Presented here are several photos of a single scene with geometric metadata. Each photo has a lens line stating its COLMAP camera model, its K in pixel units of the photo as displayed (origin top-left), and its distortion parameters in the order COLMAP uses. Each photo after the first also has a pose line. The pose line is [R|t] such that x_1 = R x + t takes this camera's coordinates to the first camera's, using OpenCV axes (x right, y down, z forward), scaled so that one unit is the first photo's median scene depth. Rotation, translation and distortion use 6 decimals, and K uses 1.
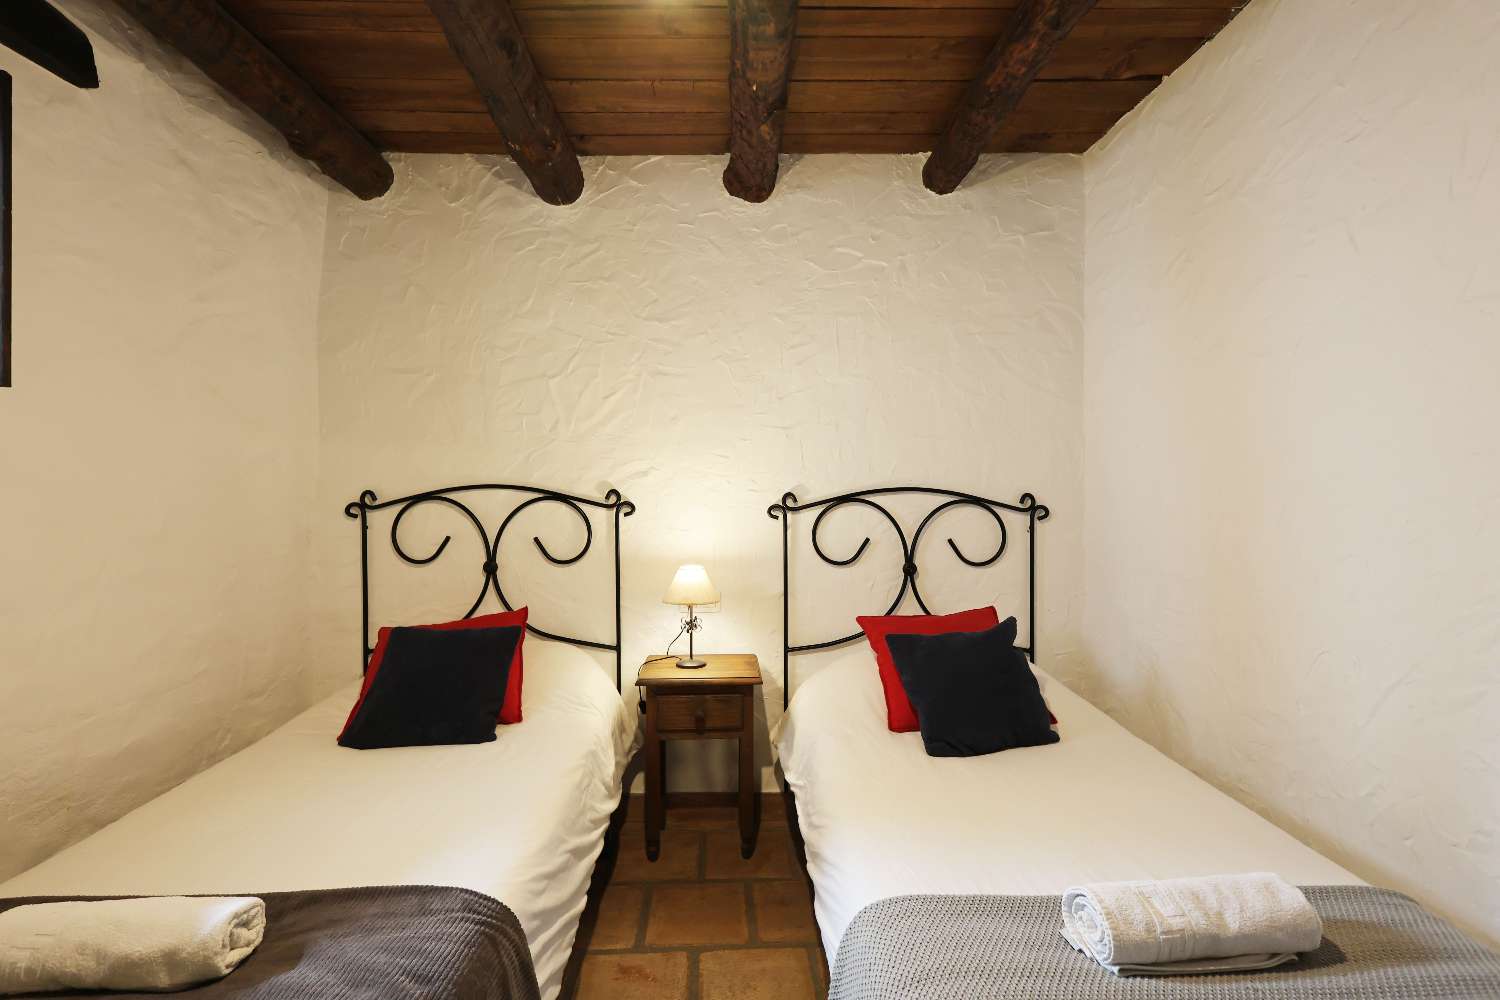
lens RADIAL K [[663.1, 0, 750.0], [0, 663.1, 497.4], [0, 0, 1]] dist [0.002624, 0.000373]
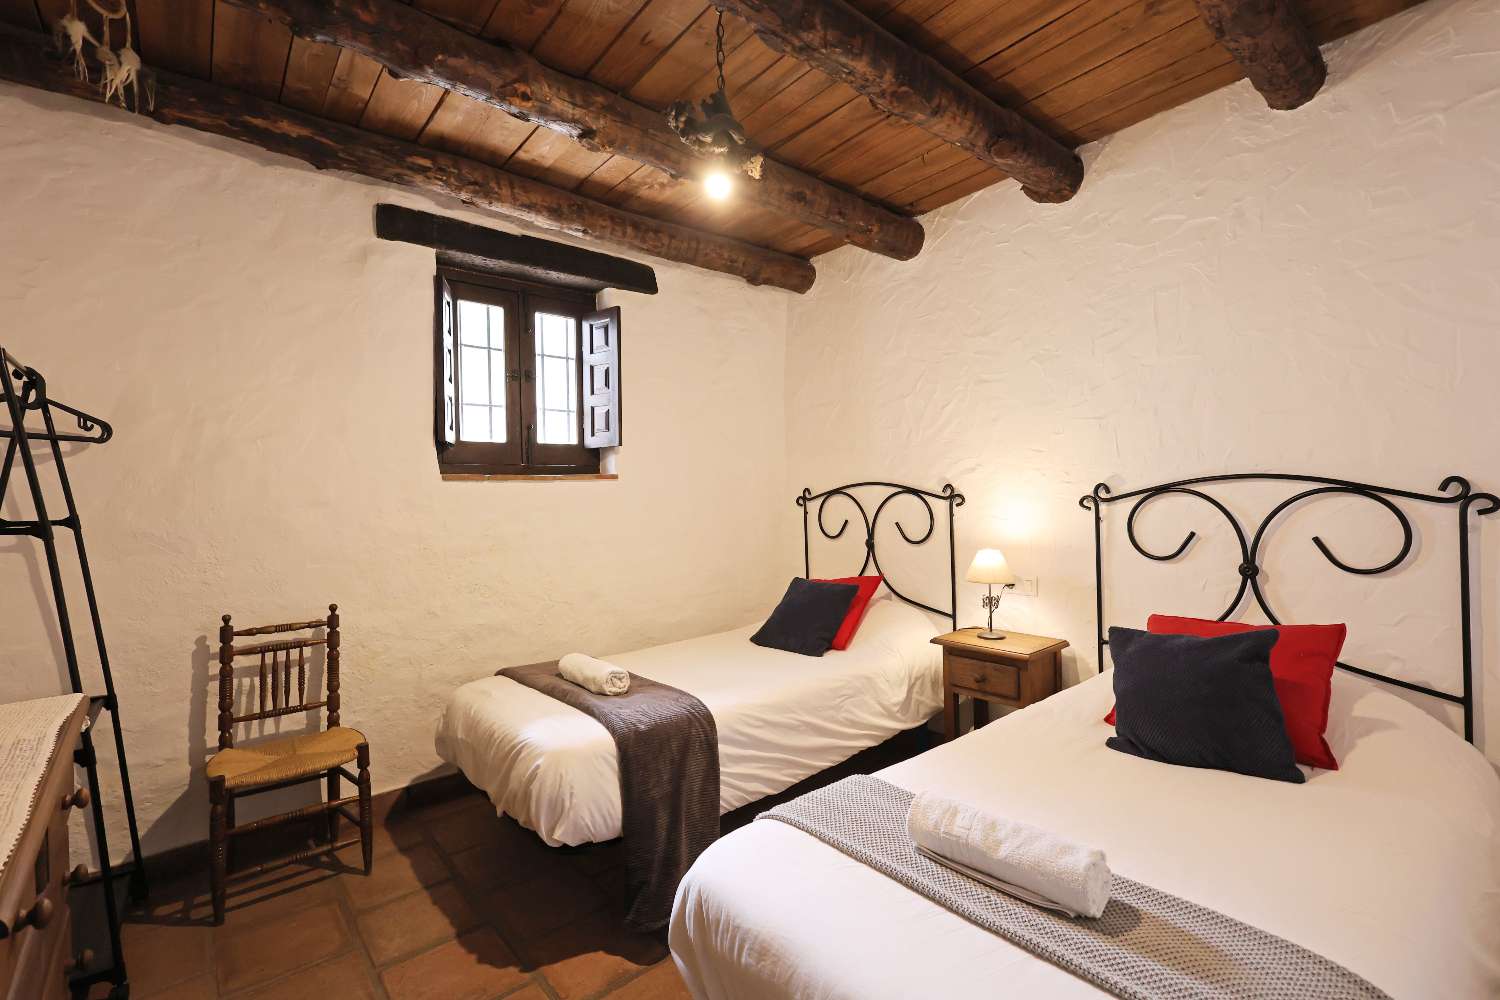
lens RADIAL K [[663.1, 0, 752.8], [0, 663.1, 497.3], [0, 0, 1]] dist [0.002624, 0.000373]
pose [[0.619407, -0.005483, -0.785051, 0.516056], [0.012840, 0.999913, 0.003148, 0.004176], [0.784965, -0.012030, 0.619423, -0.020819]]
